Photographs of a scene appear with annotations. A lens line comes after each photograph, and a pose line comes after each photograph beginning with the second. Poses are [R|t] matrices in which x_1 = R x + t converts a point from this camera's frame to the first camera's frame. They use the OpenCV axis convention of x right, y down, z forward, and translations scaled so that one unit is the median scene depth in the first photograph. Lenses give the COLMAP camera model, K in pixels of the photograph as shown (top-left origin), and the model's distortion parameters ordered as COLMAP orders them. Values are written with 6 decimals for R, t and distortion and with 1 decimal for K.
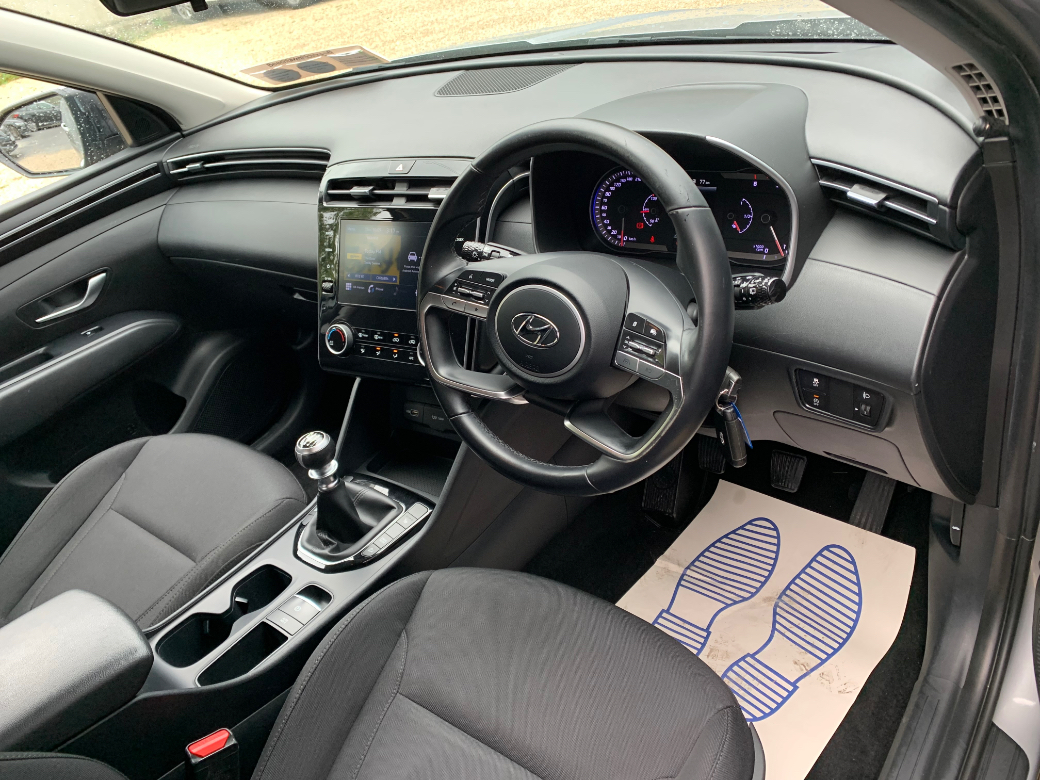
lens RADIAL K [[814.3, 0, 517.0], [0, 814.3, 388.2], [0, 0, 1]] dist [0.028987, -0.021620]
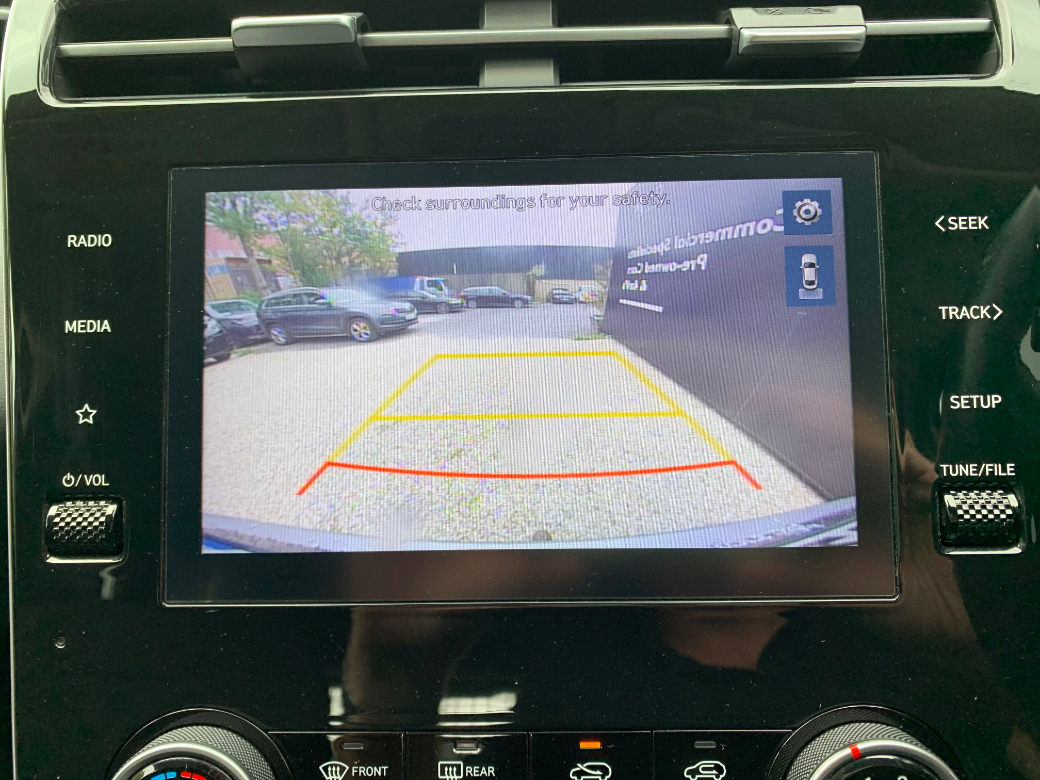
lens RADIAL K [[814.3, 0, 521.3], [0, 814.3, 388.6], [0, 0, 1]] dist [0.028987, -0.021620]
pose [[0.857869, -0.043359, 0.512035, -0.262338], [0.143126, 0.977165, -0.157048, -0.116549], [-0.493534, 0.208012, 0.844485, 0.849123]]
